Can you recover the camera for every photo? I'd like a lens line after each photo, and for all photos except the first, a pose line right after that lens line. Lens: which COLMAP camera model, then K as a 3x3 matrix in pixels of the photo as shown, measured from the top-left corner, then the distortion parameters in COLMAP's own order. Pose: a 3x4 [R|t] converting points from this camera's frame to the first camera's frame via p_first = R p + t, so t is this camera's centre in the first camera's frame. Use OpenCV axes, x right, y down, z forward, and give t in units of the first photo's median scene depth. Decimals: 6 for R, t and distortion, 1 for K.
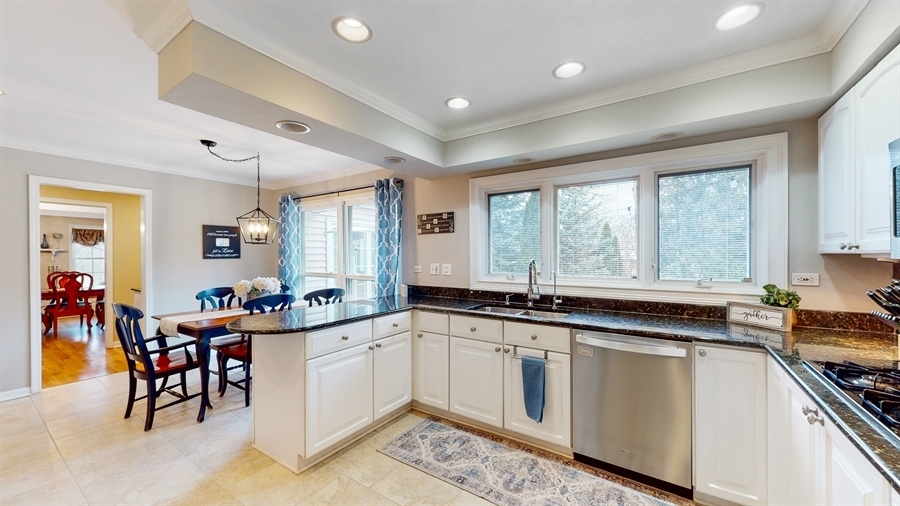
lens RADIAL K [[331.4, 0, 450.7], [0, 331.4, 258.7], [0, 0, 1]] dist [-0.001050, 0.000961]
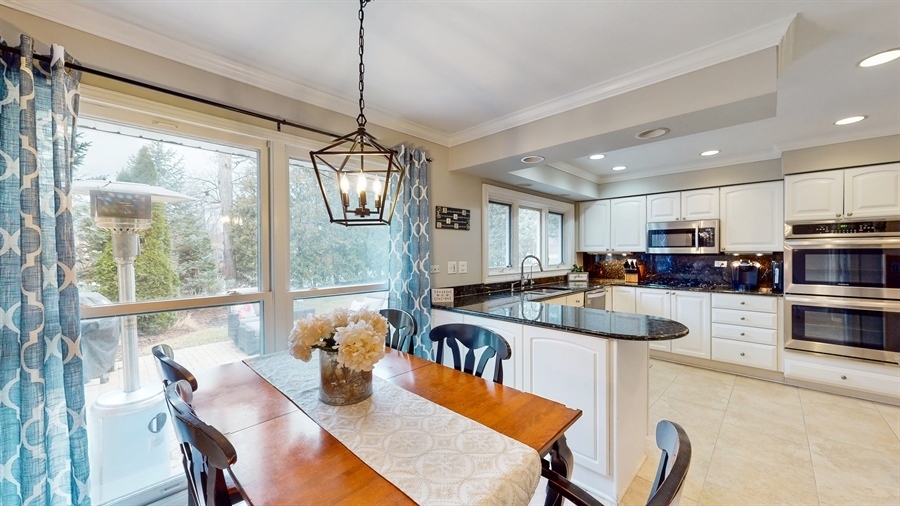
lens RADIAL K [[331.4, 0, 447.0], [0, 331.4, 255.2], [0, 0, 1]] dist [-0.001050, 0.000961]
pose [[0.190077, -0.006997, 0.981744, -1.343792], [0.013024, 0.999905, 0.004605, -0.011251], [-0.981683, 0.011911, 0.190150, 1.175796]]
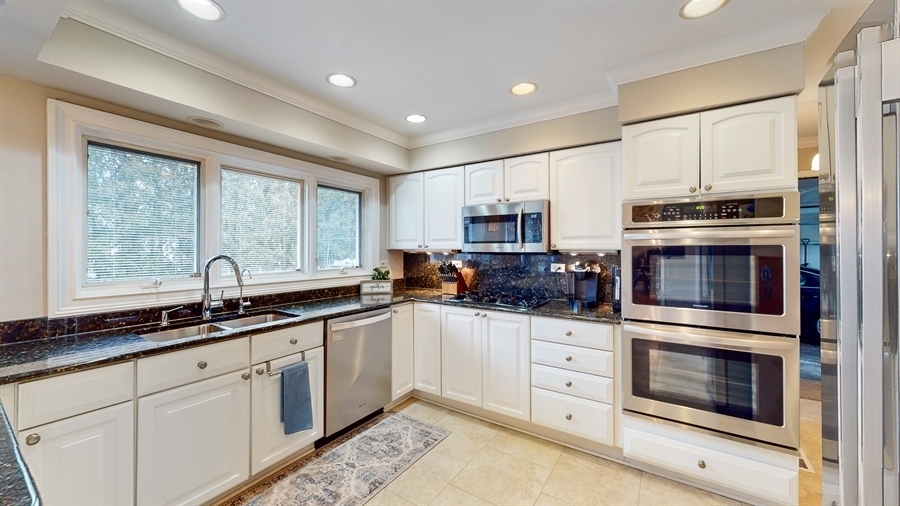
lens RADIAL K [[331.4, 0, 448.2], [0, 331.4, 249.2], [0, 0, 1]] dist [-0.001050, 0.000961]
pose [[-0.004254, 0.002633, 0.999987, -0.572388], [0.009336, 0.999953, -0.002593, -0.006020], [-0.999947, 0.009325, -0.004279, 0.513761]]
